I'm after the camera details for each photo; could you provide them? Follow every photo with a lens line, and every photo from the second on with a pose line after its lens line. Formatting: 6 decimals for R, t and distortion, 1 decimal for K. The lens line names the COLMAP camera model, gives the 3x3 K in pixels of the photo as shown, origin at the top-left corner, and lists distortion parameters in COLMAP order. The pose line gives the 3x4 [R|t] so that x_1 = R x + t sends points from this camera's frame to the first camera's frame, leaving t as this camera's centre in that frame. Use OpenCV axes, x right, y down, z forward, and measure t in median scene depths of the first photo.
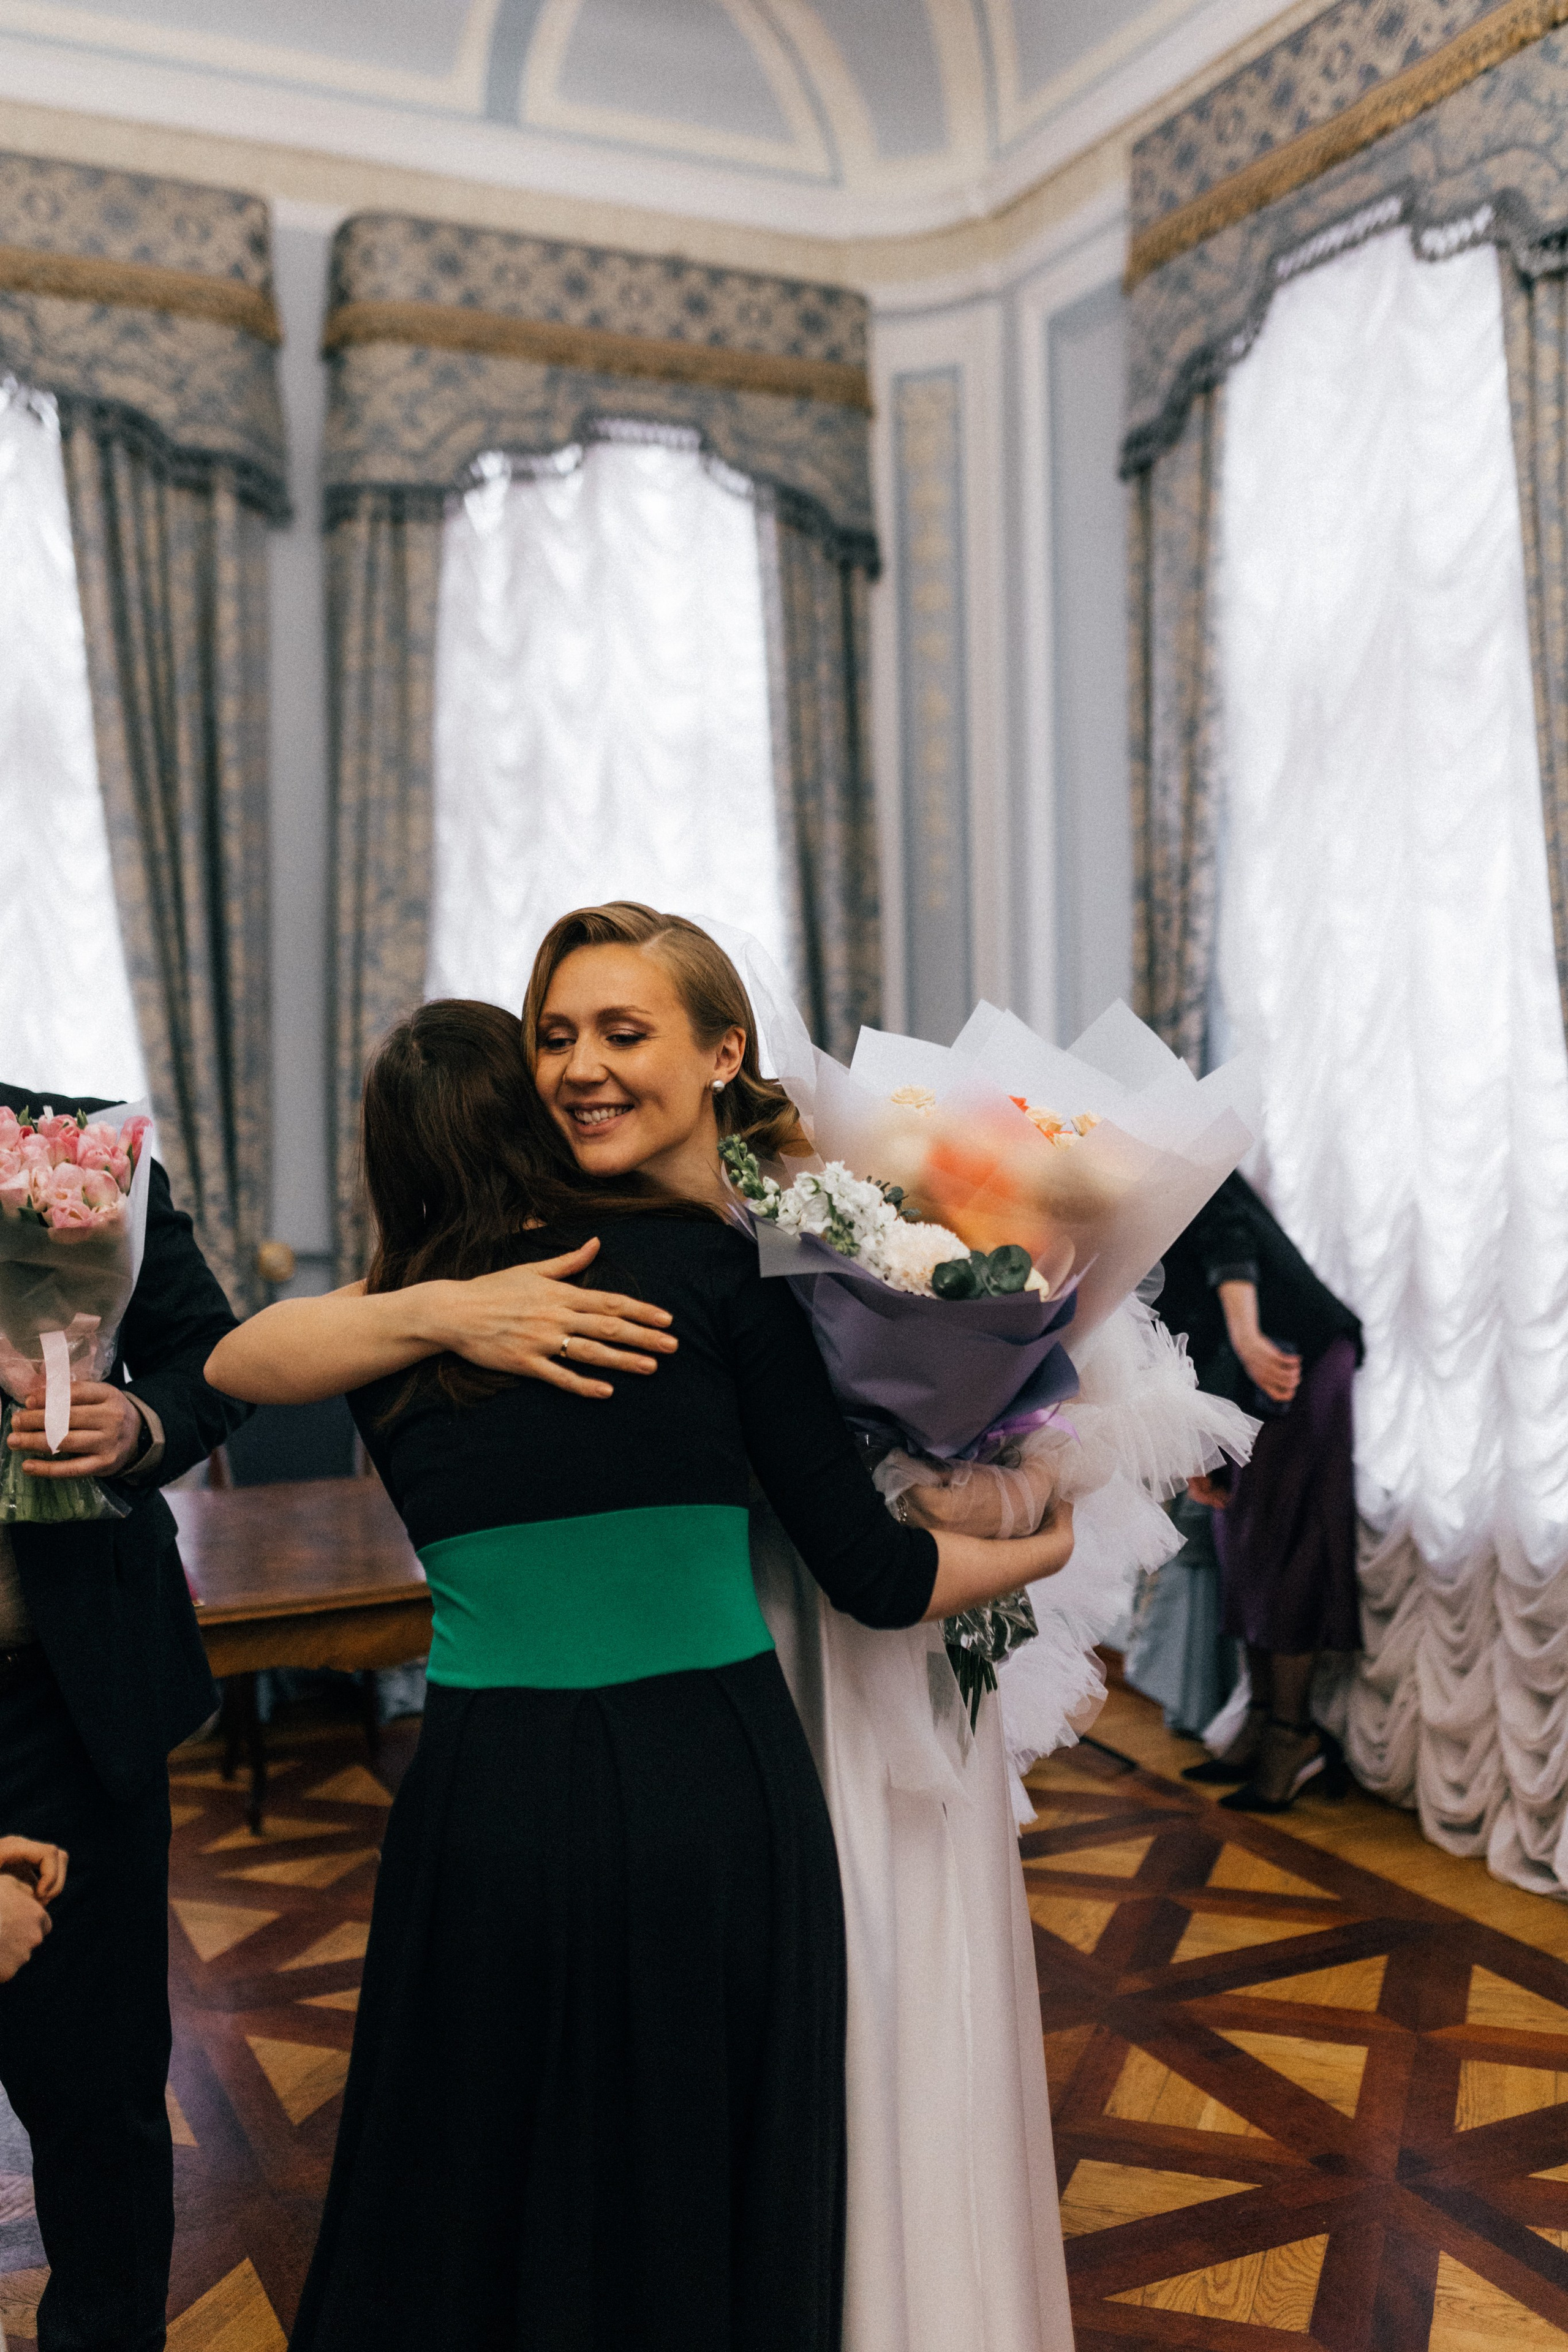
lens RADIAL K [[2215.6, 0, 771.6], [0, 2215.6, 1184.3], [0, 0, 1]] dist [-0.005354, -0.001908]
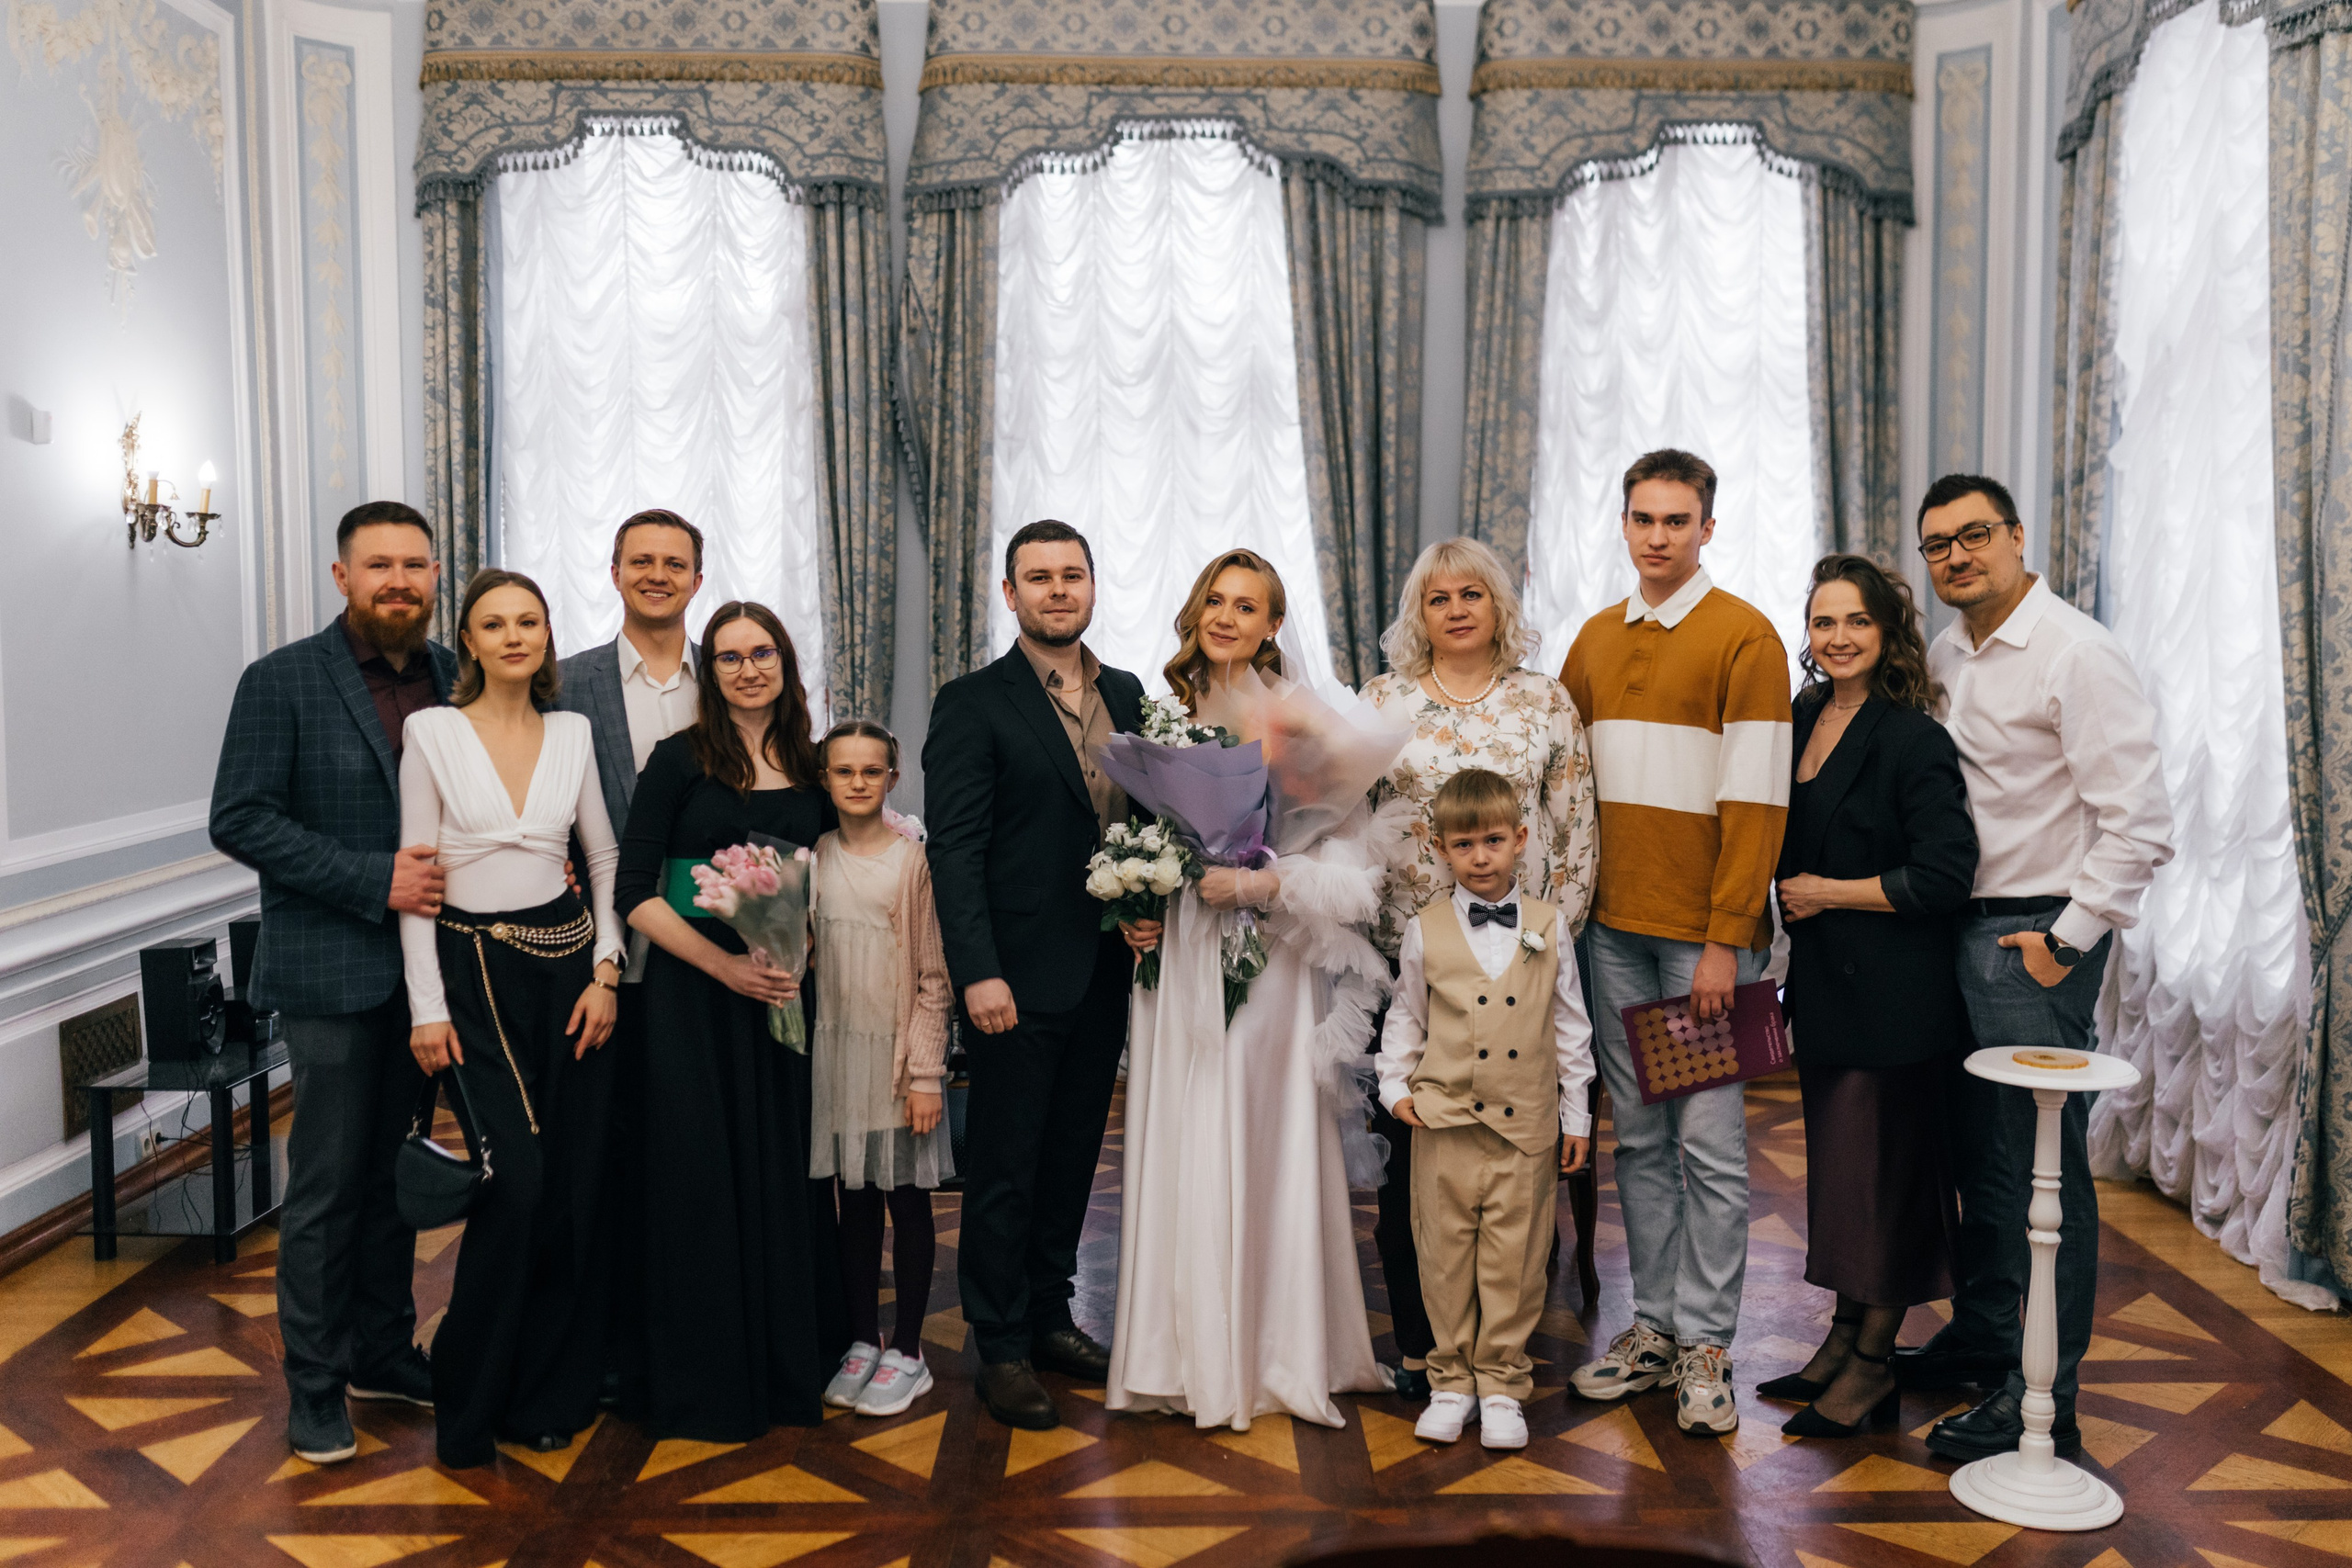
lens RADIAL K [[2215.4, 0, 1177.6], [0, 2215.4, 768.6], [0, 0, 1]] dist [-0.005354, -0.001908]
pose [[0.909089, 0.047746, -0.413857, 0.229757], [-0.030845, 0.998398, 0.047427, -0.015718], [0.415459, -0.030350, 0.909106, -0.358269]]
